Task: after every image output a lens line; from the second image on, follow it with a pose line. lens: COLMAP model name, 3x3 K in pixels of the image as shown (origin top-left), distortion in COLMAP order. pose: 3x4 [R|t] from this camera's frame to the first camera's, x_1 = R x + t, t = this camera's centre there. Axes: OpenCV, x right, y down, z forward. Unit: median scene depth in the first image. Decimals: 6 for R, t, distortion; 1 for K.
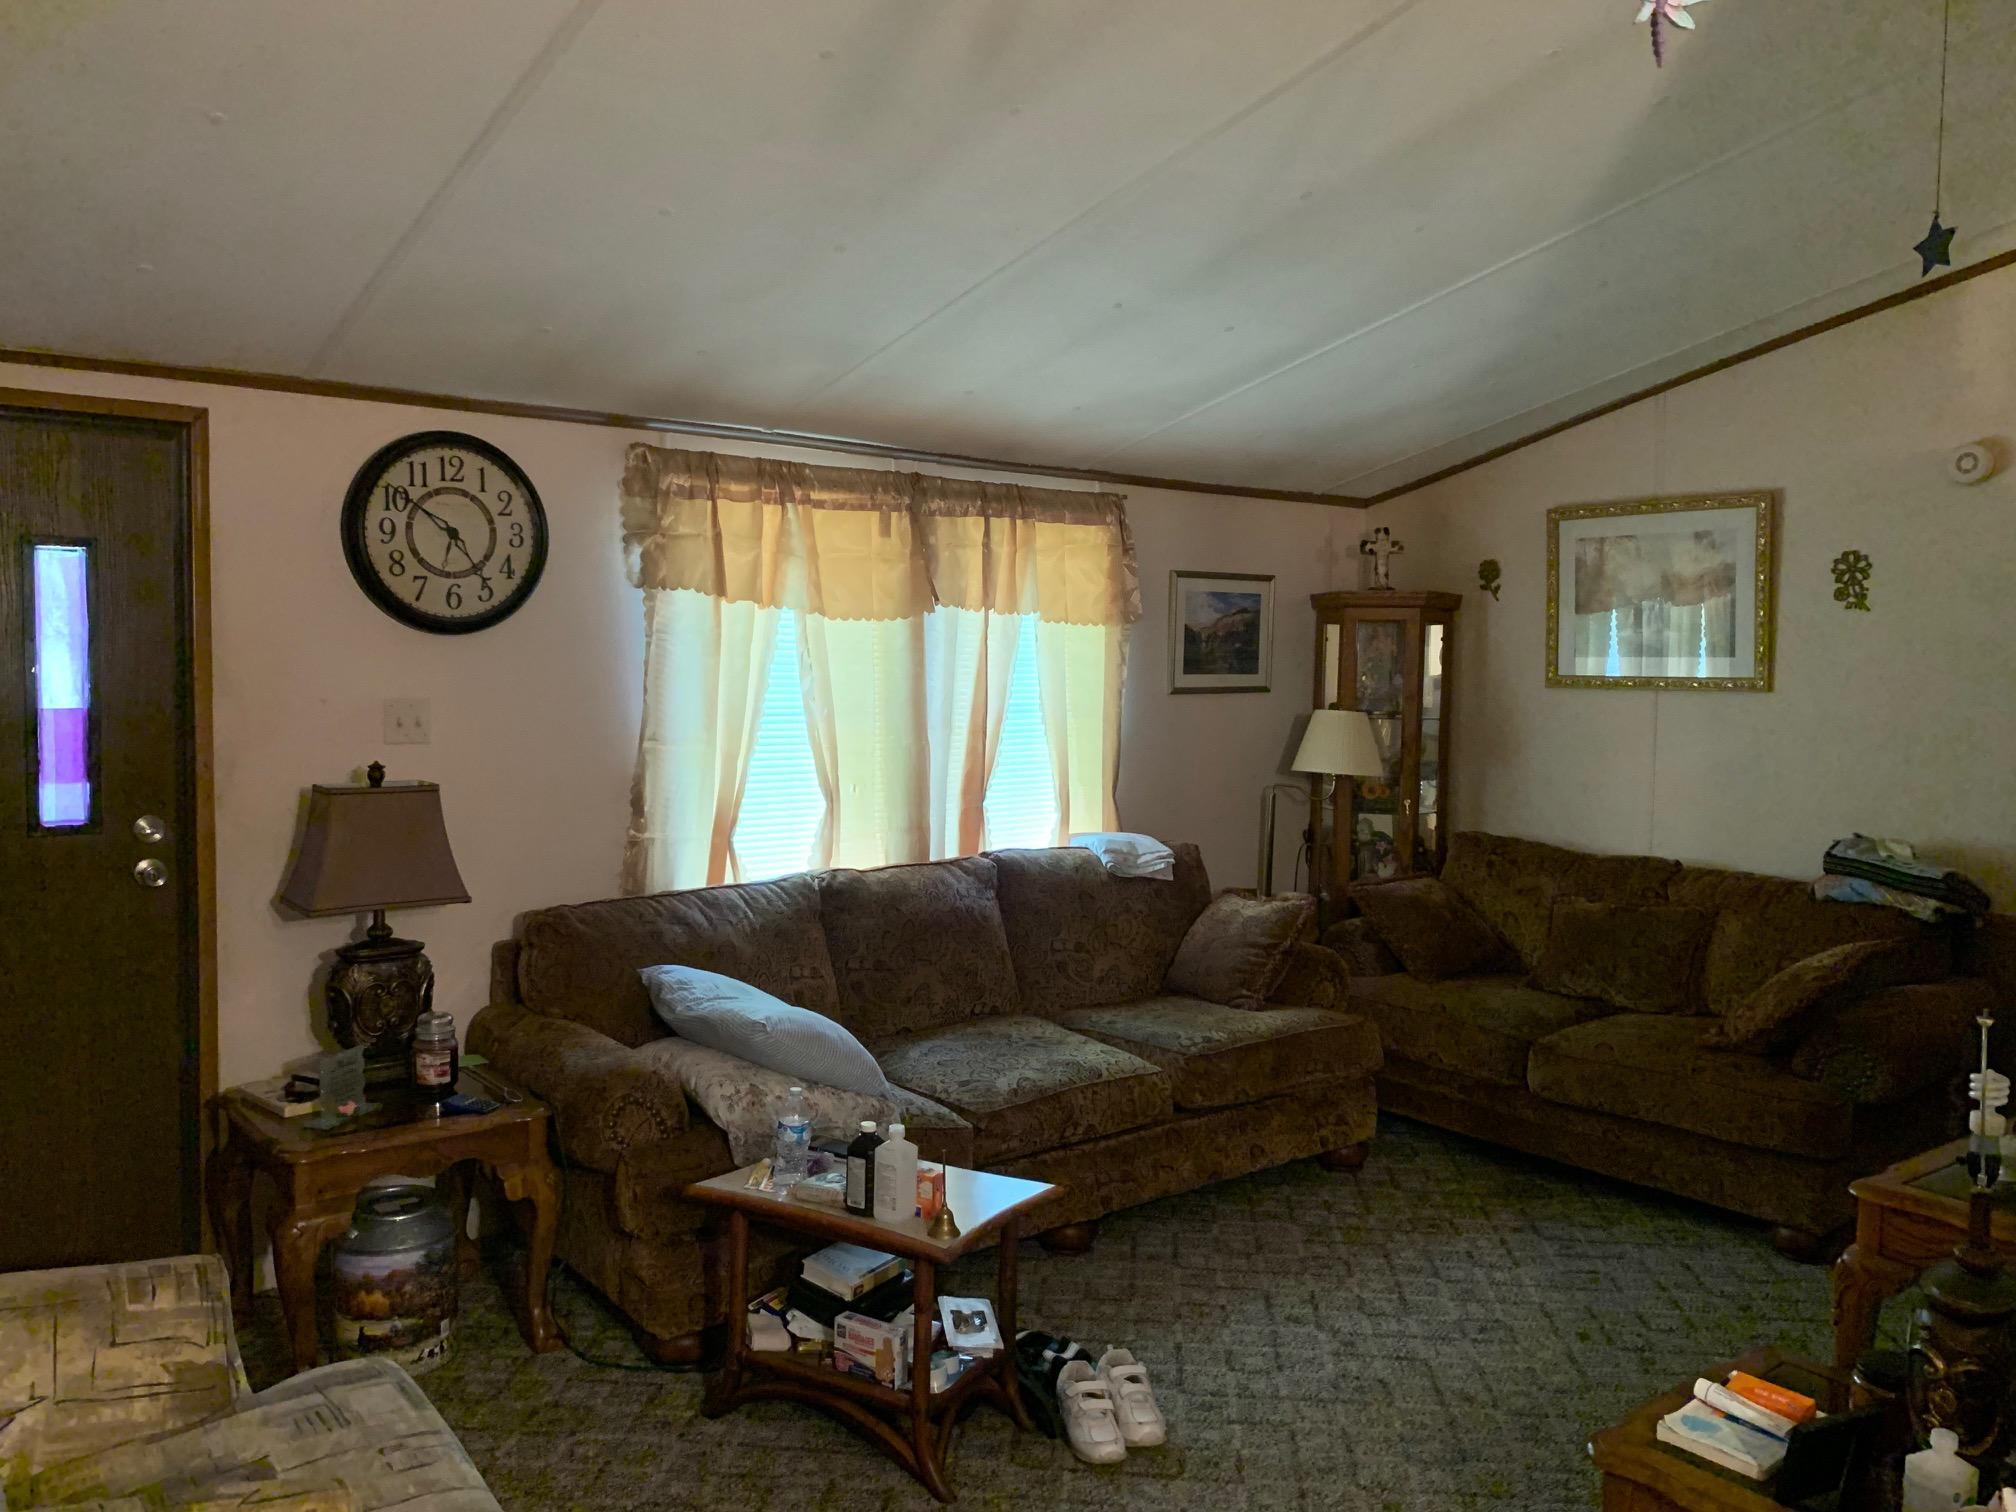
lens RADIAL K [[1532.7, 0, 1040.0], [0, 1532.7, 718.6], [0, 0, 1]] dist [0.015241, -0.003421]
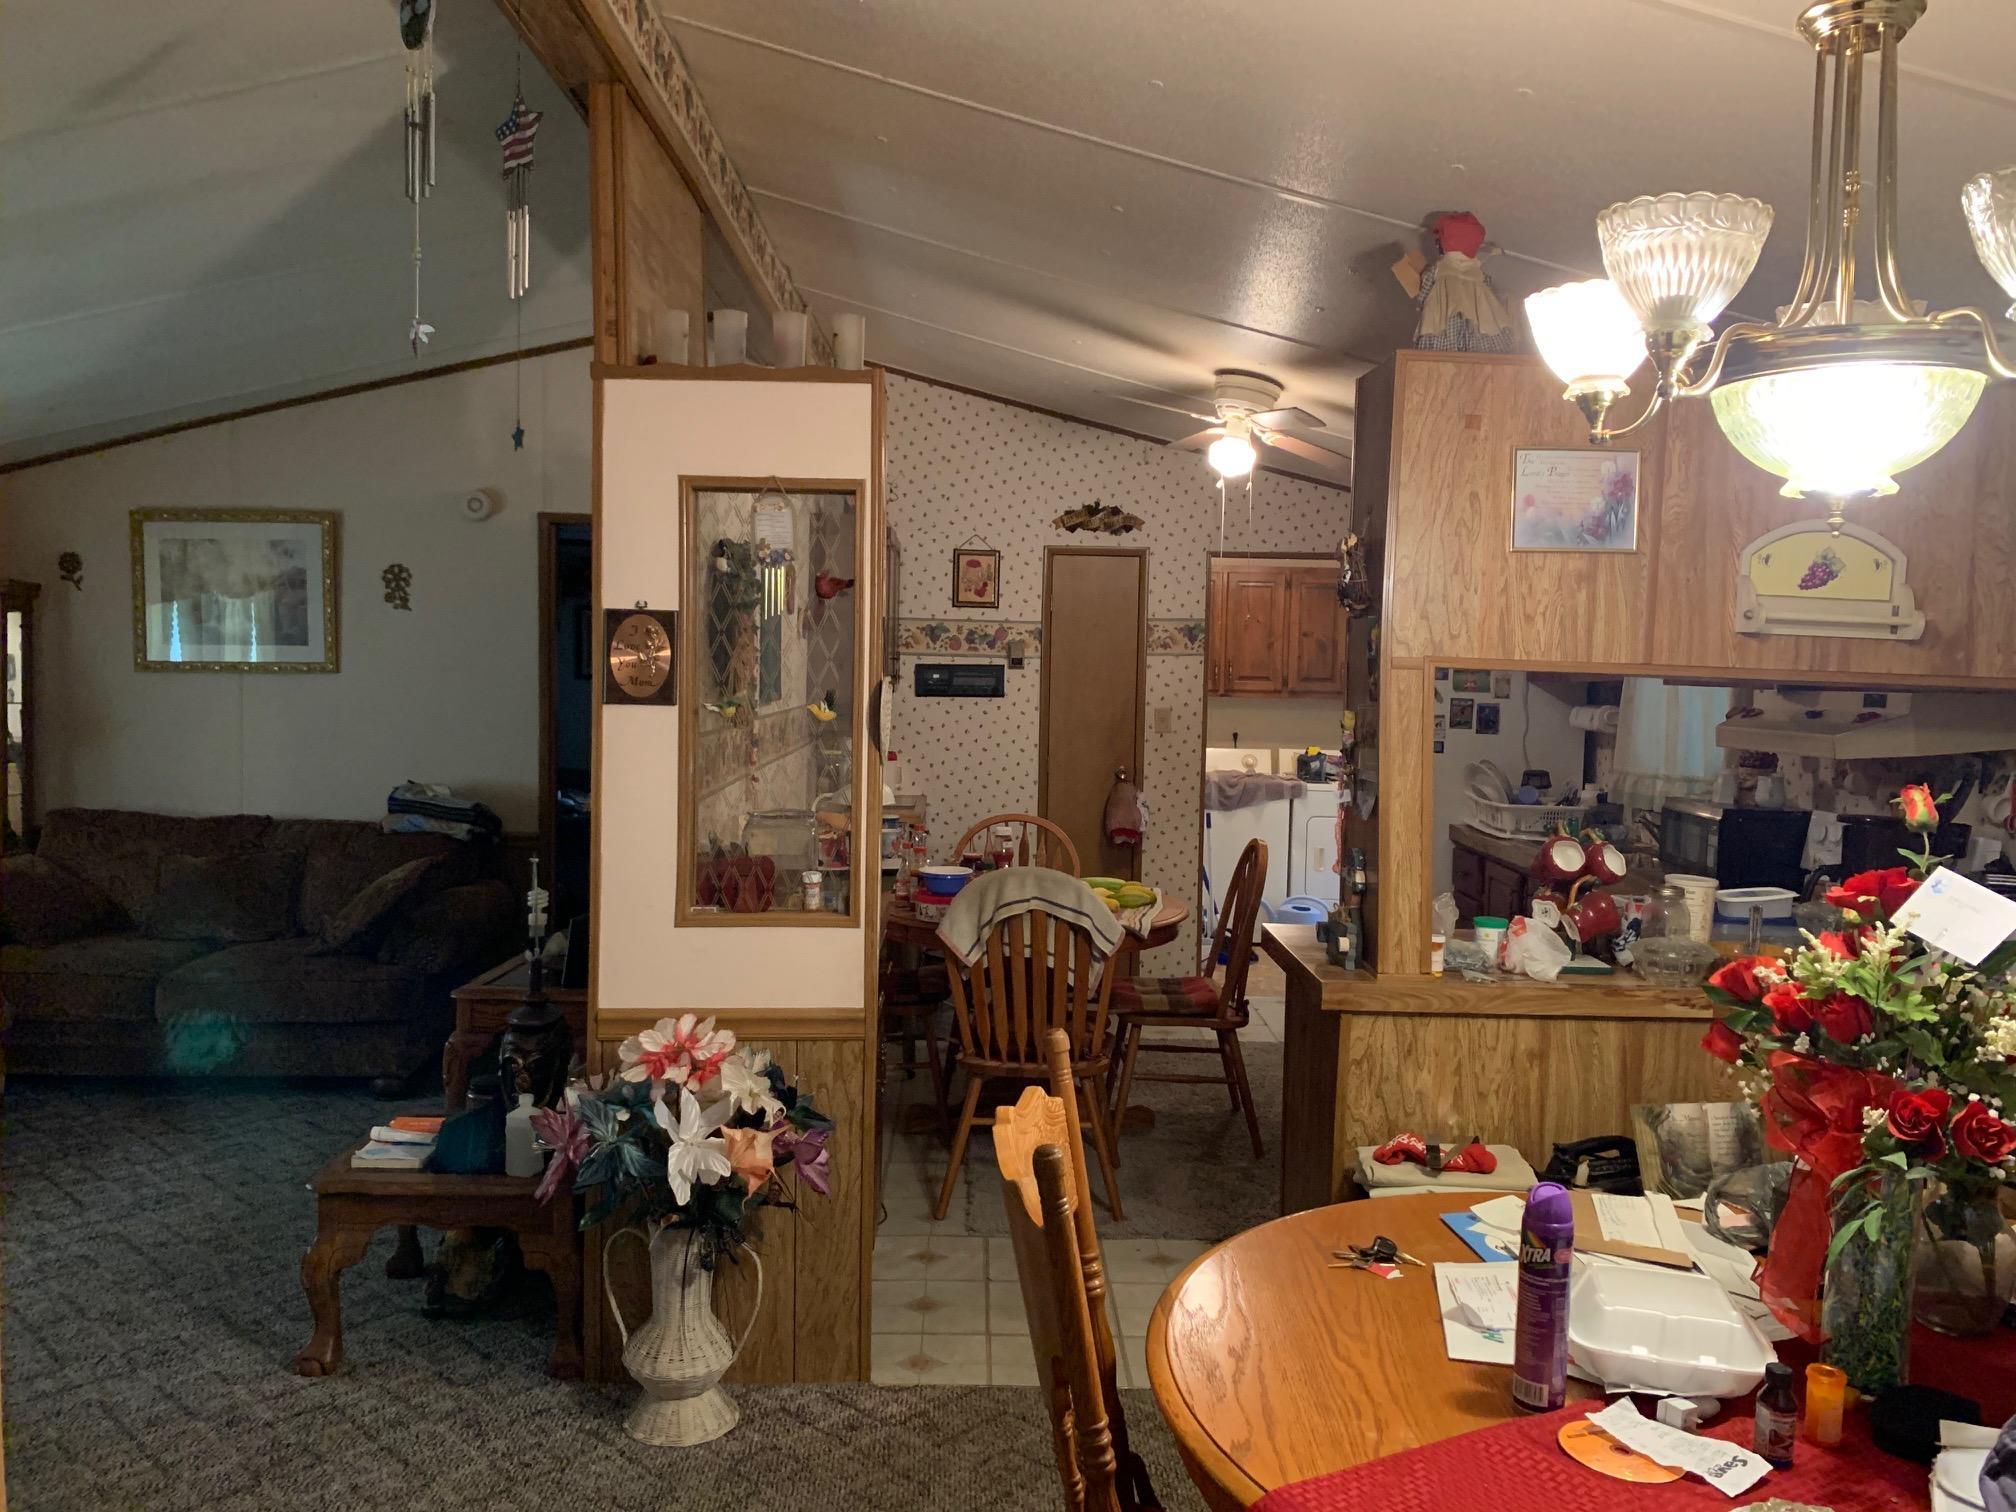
lens RADIAL K [[1532.7, 0, 1008.8], [0, 1532.7, 755.3], [0, 0, 1]] dist [0.015241, -0.003421]
pose [[0.621858, -0.052209, 0.781388, -0.171349], [0.026546, 0.998607, 0.045597, 0.006802], [-0.782680, -0.007612, 0.622378, -0.210275]]
